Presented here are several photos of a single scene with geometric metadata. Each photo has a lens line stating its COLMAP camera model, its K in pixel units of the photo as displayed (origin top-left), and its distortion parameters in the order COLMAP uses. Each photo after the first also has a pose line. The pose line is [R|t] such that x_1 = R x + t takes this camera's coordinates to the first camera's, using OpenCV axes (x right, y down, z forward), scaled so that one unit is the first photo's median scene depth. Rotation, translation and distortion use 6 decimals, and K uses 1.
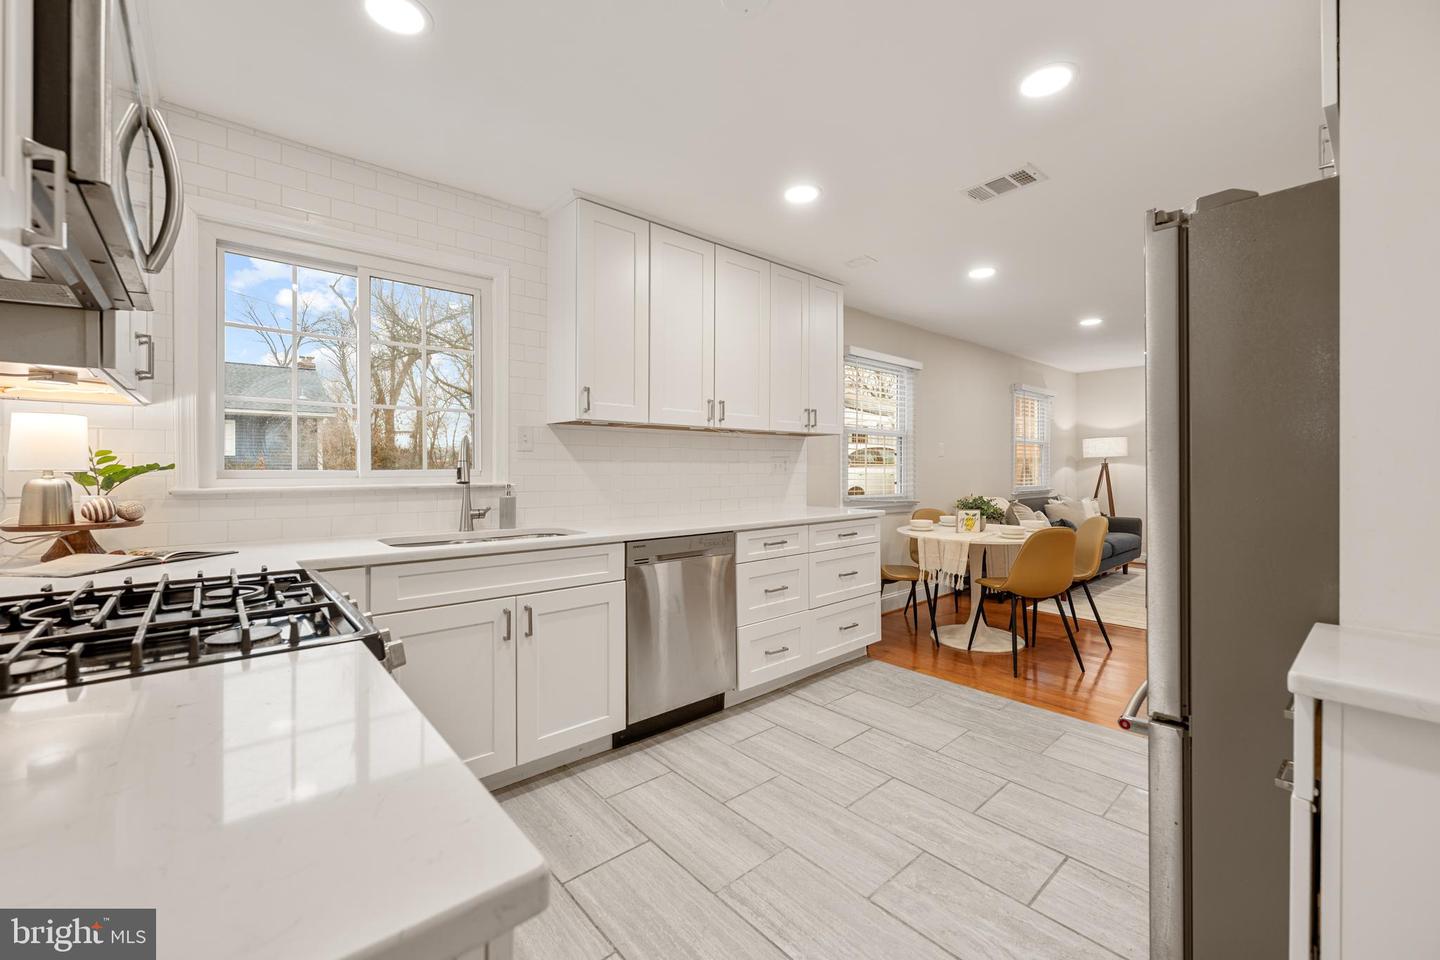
lens RADIAL K [[578.8, 0, 729.1], [0, 578.8, 470.3], [0, 0, 1]] dist [0.001275, 0.000201]
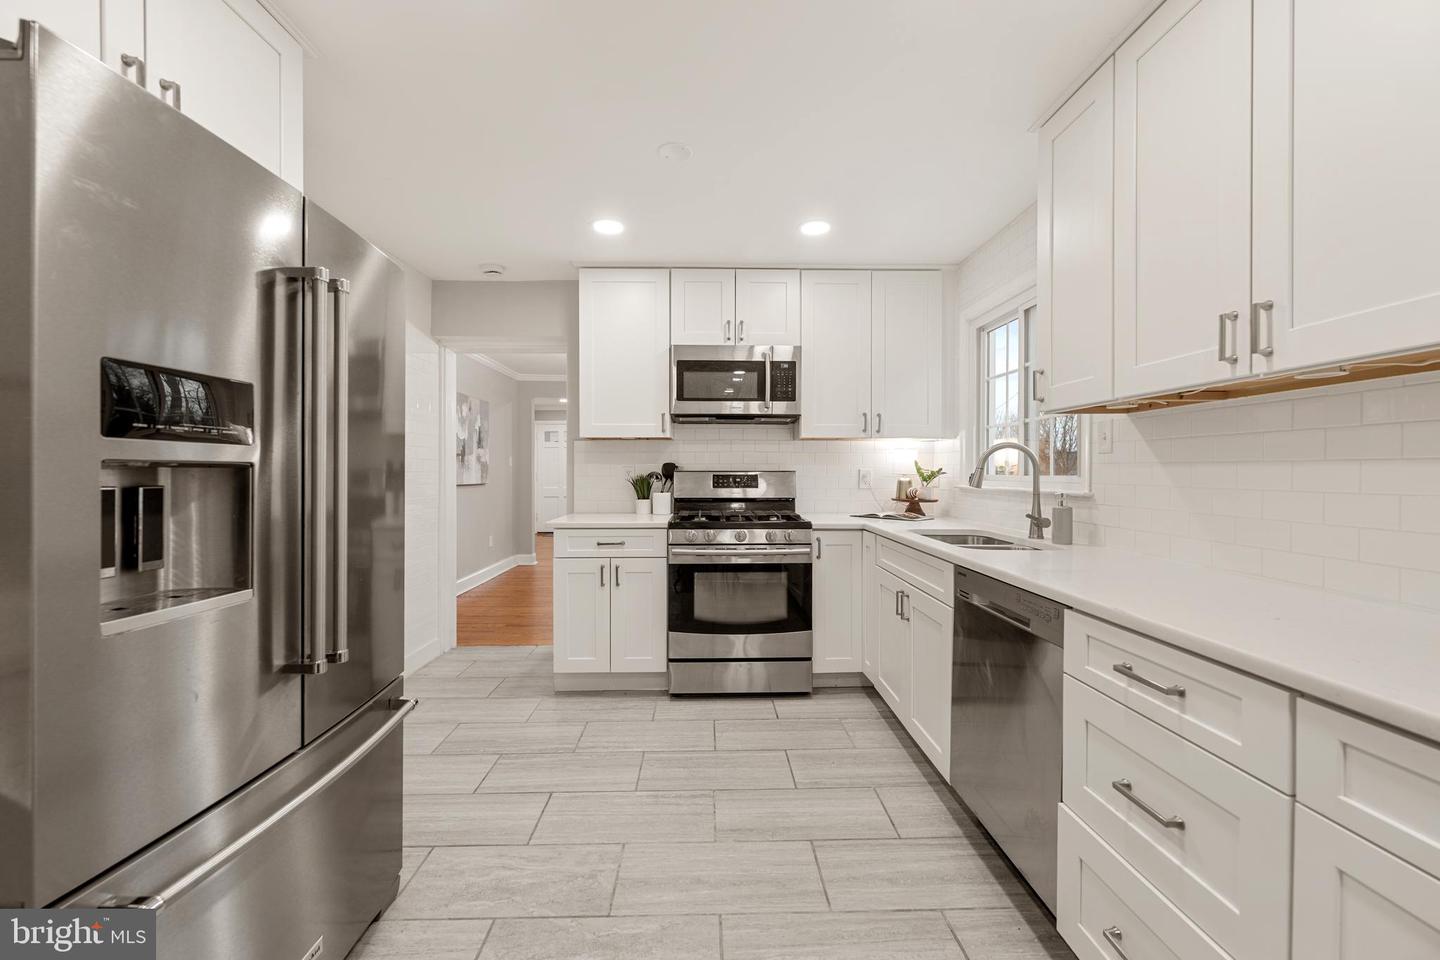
lens RADIAL K [[578.8, 0, 712.8], [0, 578.8, 477.2], [0, 0, 1]] dist [0.001275, 0.000201]
pose [[-0.653495, 0.008358, -0.756885, 0.835282], [-0.004118, 0.999885, 0.014596, -0.014370], [0.756920, 0.012655, -0.653385, 1.577990]]
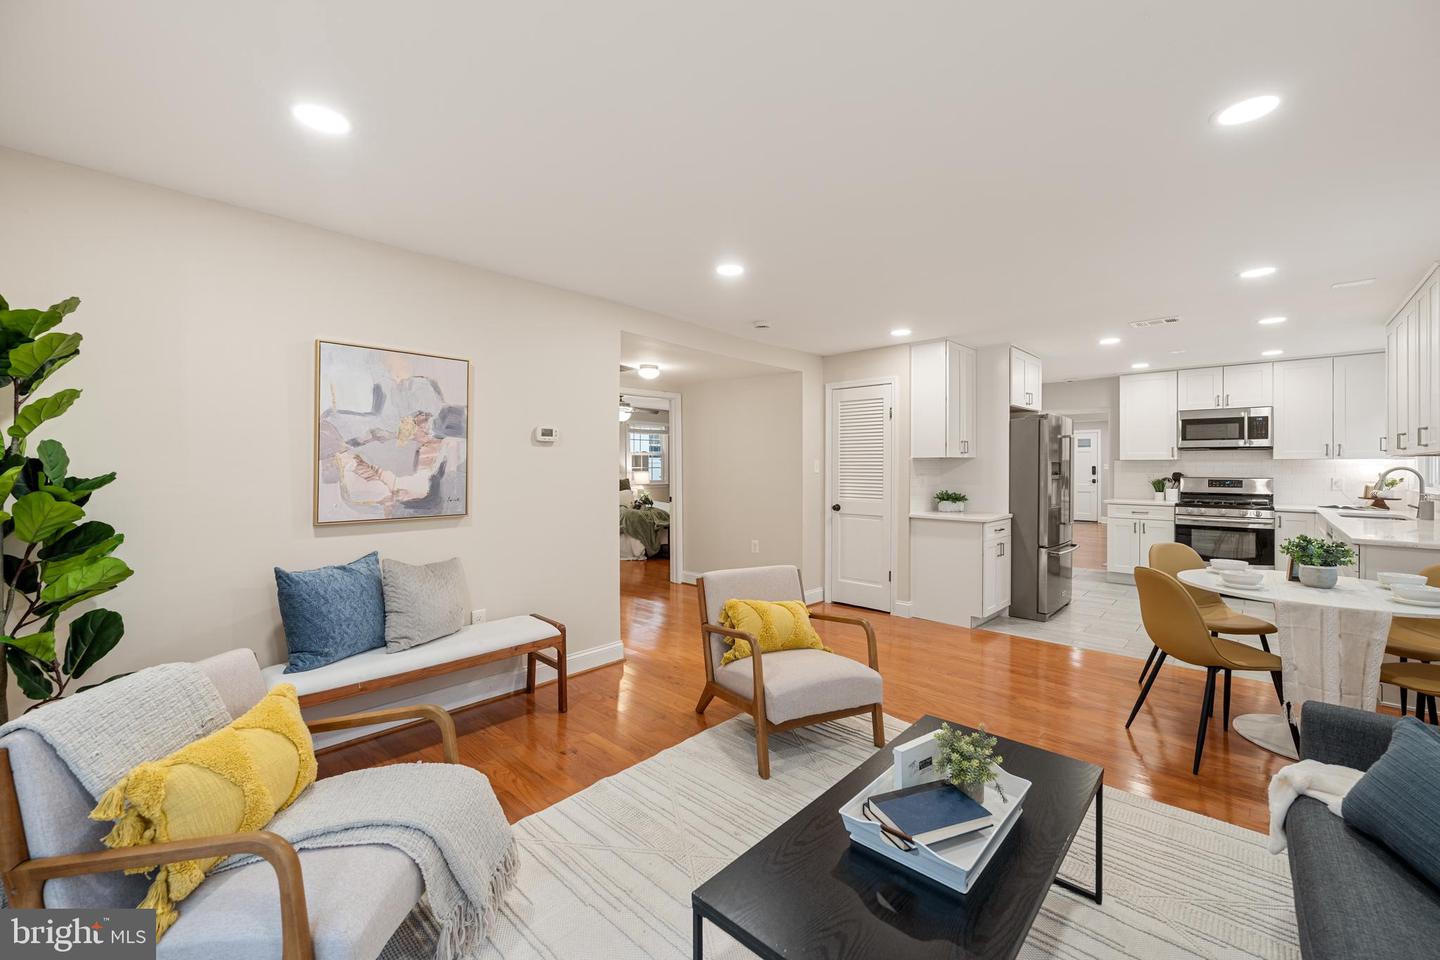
lens RADIAL K [[578.8, 0, 727.5], [0, 578.8, 465.7], [0, 0, 1]] dist [0.001275, 0.000201]
pose [[-0.994943, -0.001333, -0.100431, 2.466004], [-0.001889, 0.999983, 0.005449, -0.085844], [0.100422, 0.005611, -0.994929, 3.351719]]
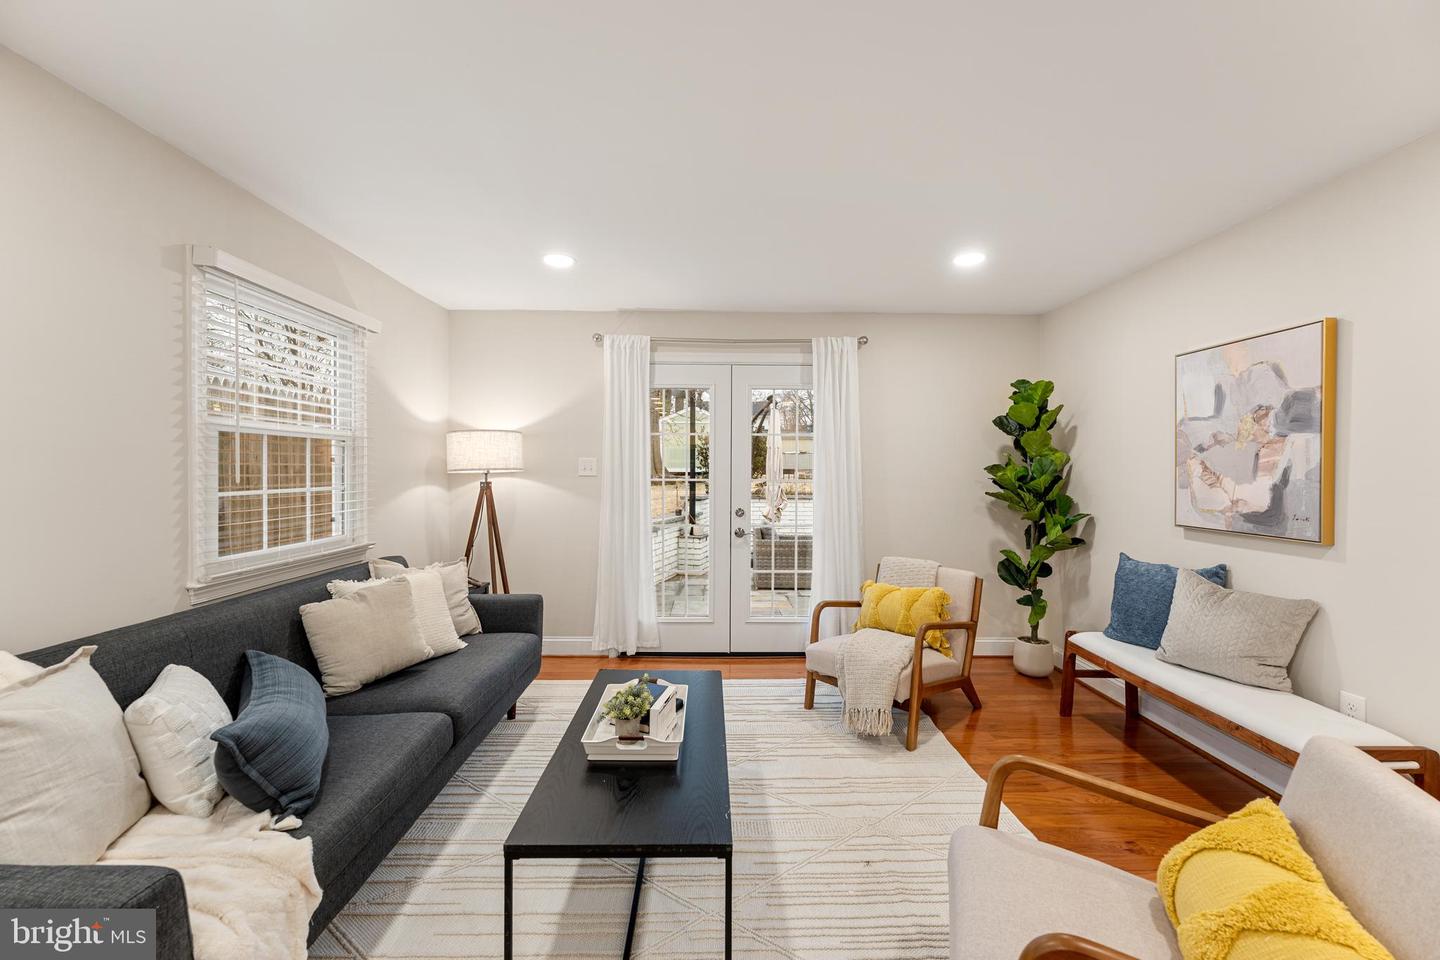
lens RADIAL K [[578.8, 0, 716.6], [0, 578.8, 471.6], [0, 0, 1]] dist [0.001275, 0.000201]
pose [[0.658761, 0.001528, 0.752351, 1.440024], [-0.000264, 0.999998, -0.001799, -0.074692], [-0.752352, 0.000986, 0.658761, 1.851706]]
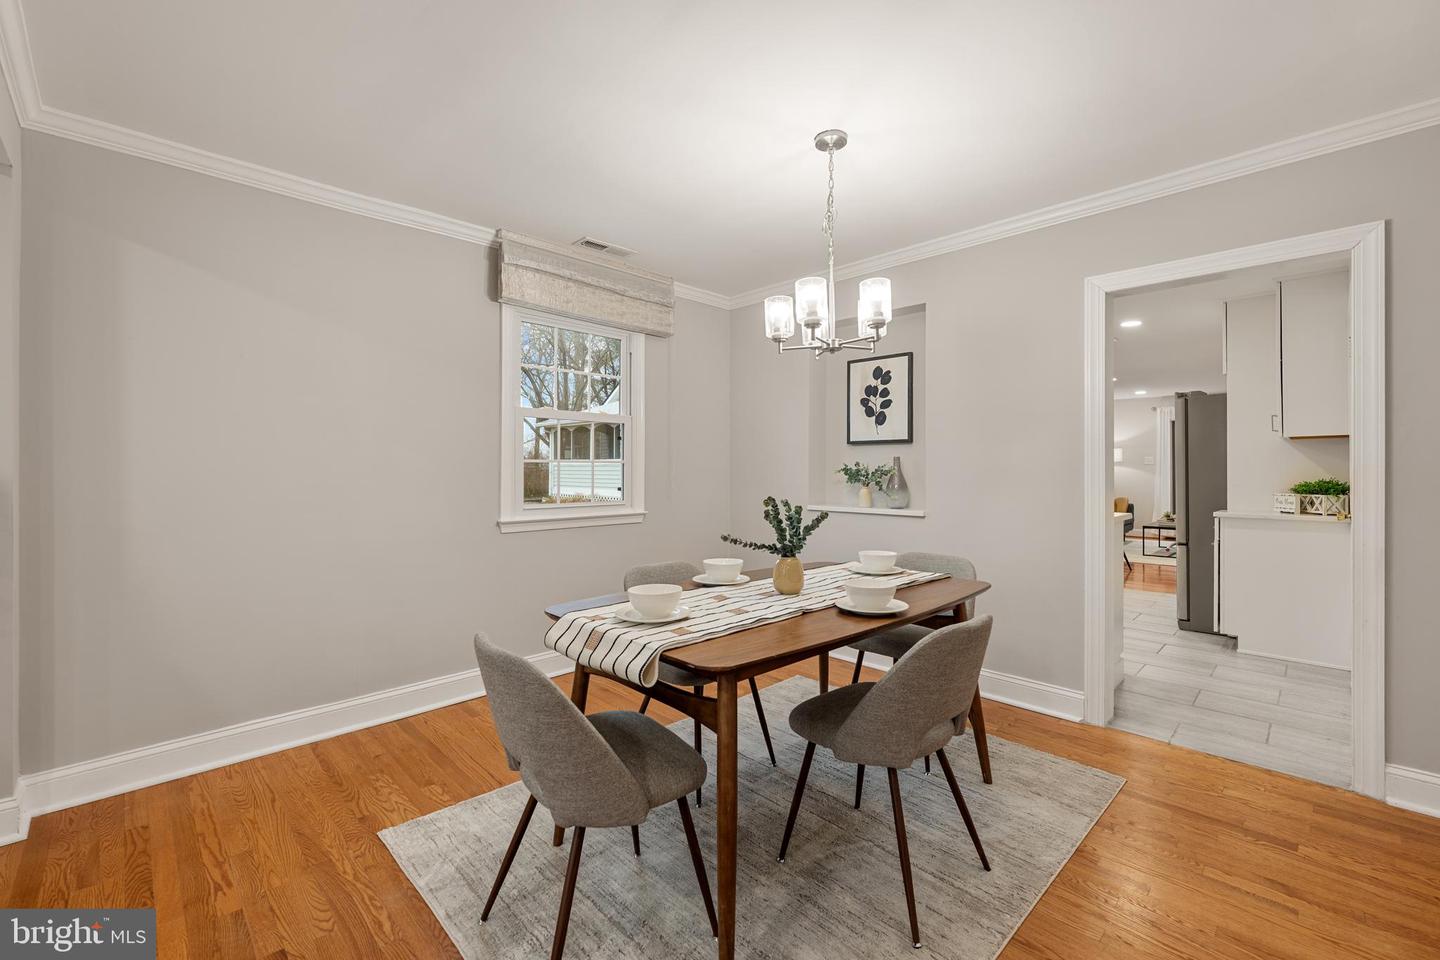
lens RADIAL K [[602.6, 0, 720.0], [0, 602.6, 467.7], [0, 0, 1]] dist [0.000041, -0.000005]
pose [[0.998289, 0.000185, 0.058465, -1.430015], [0.000213, 0.999977, -0.006794, 0.005322], [-0.058465, 0.006794, 0.998266, -1.572220]]
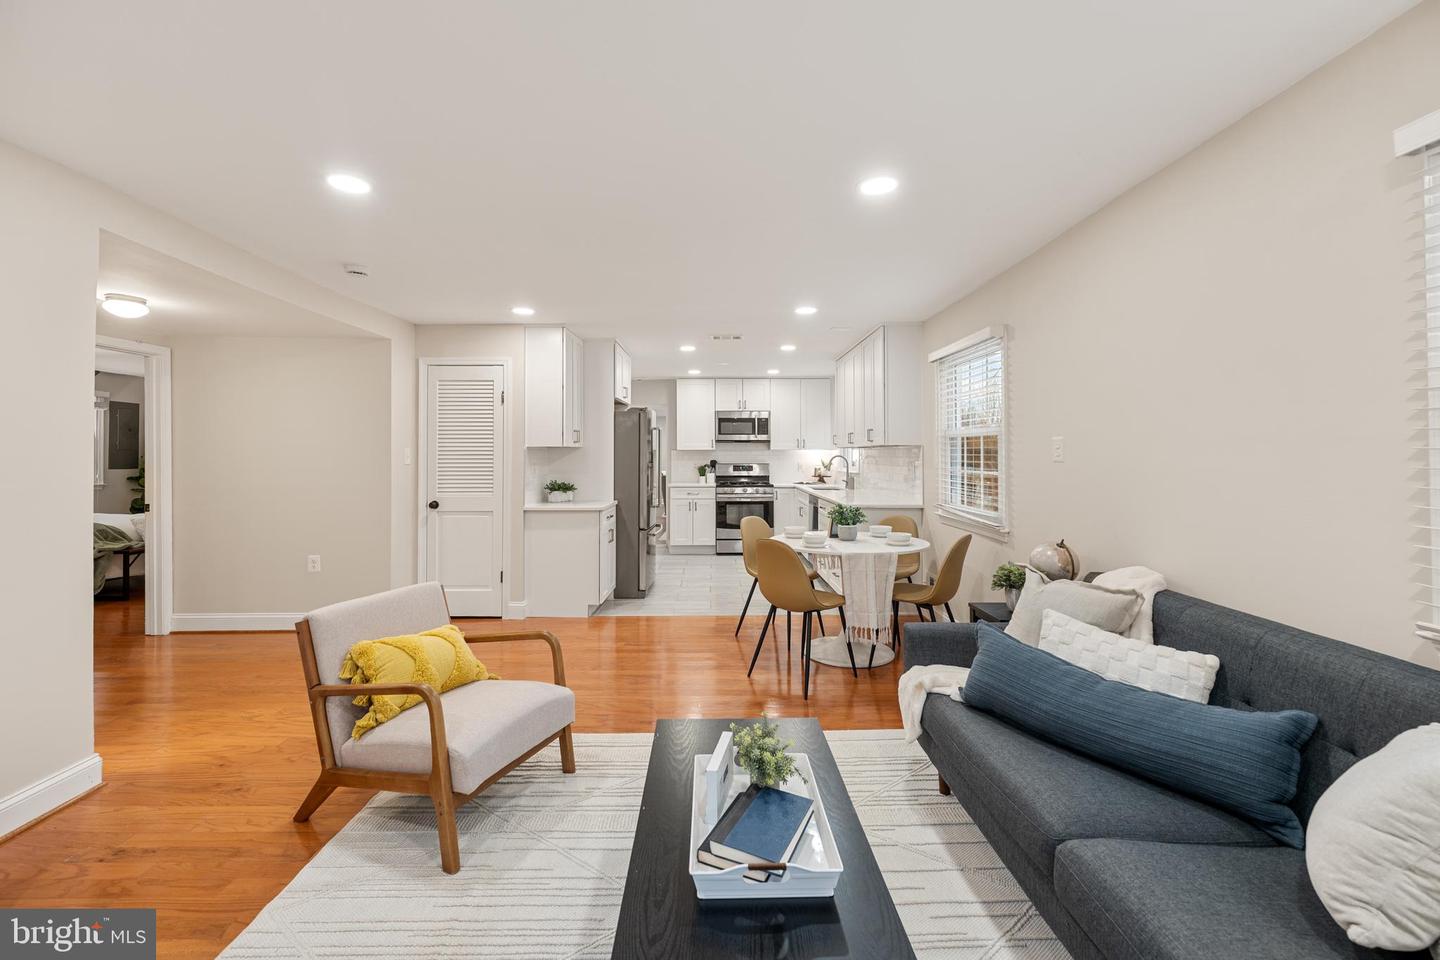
lens RADIAL K [[578.8, 0, 718.5], [0, 578.8, 448.3], [0, 0, 1]] dist [0.001275, 0.000201]
pose [[-0.656259, -0.008252, -0.754490, 2.690804], [-0.002442, 0.999958, -0.008812, -0.082805], [0.754531, -0.003941, -0.656252, 3.059754]]
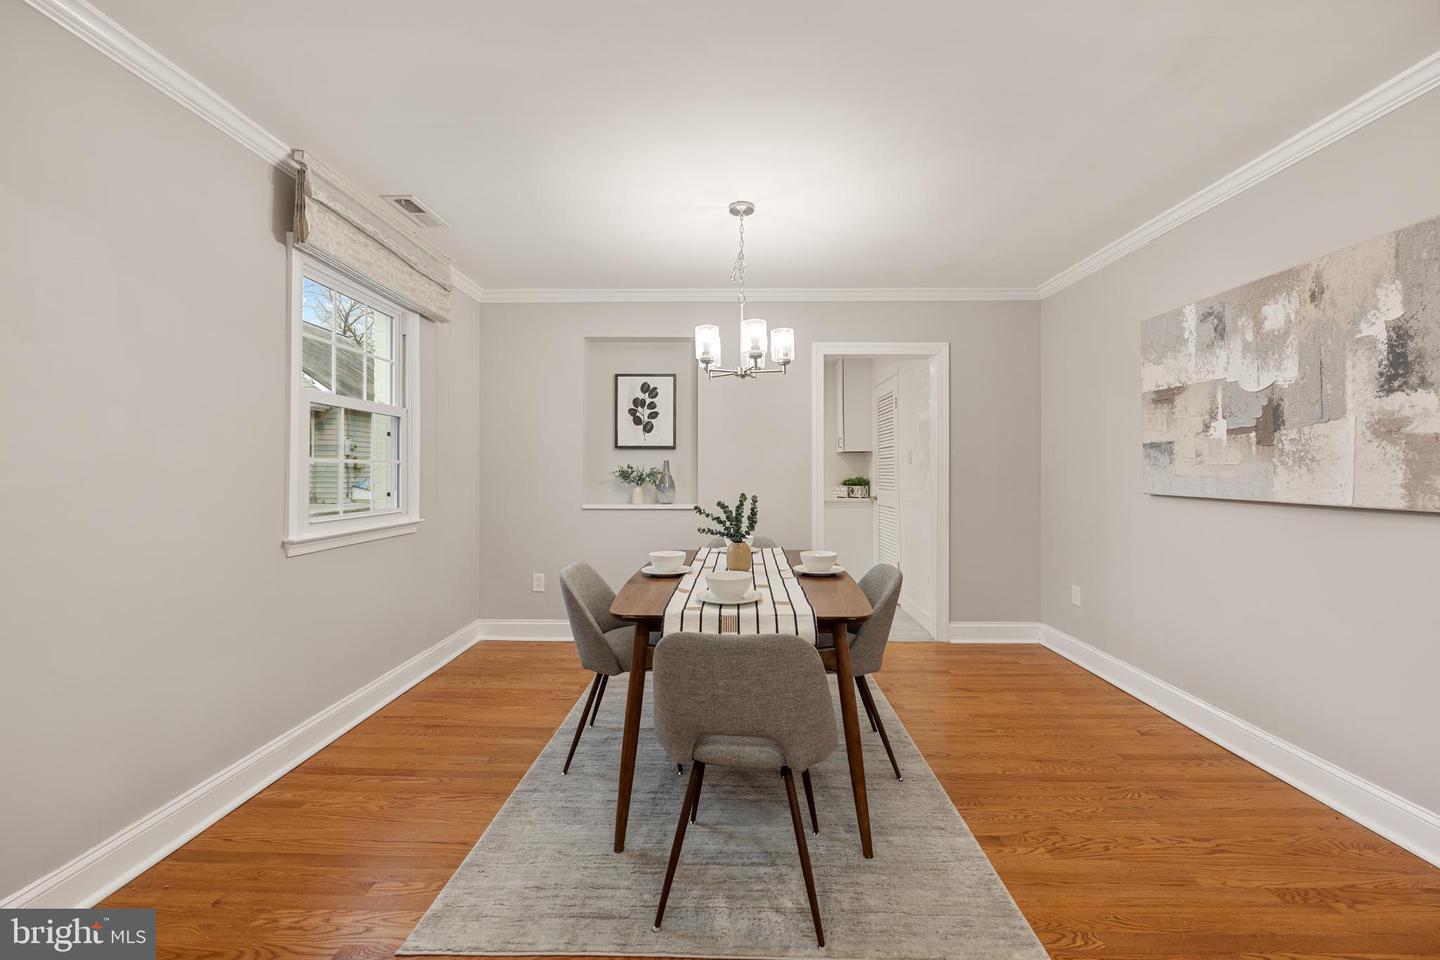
lens RADIAL K [[578.8, 0, 723.1], [0, 578.8, 466.0], [0, 0, 1]] dist [0.001275, 0.000201]
pose [[0.672896, 0.006570, 0.739708, -2.243446], [0.004822, 0.999900, -0.013267, 0.009126], [-0.739721, 0.012494, 0.672798, -1.320762]]
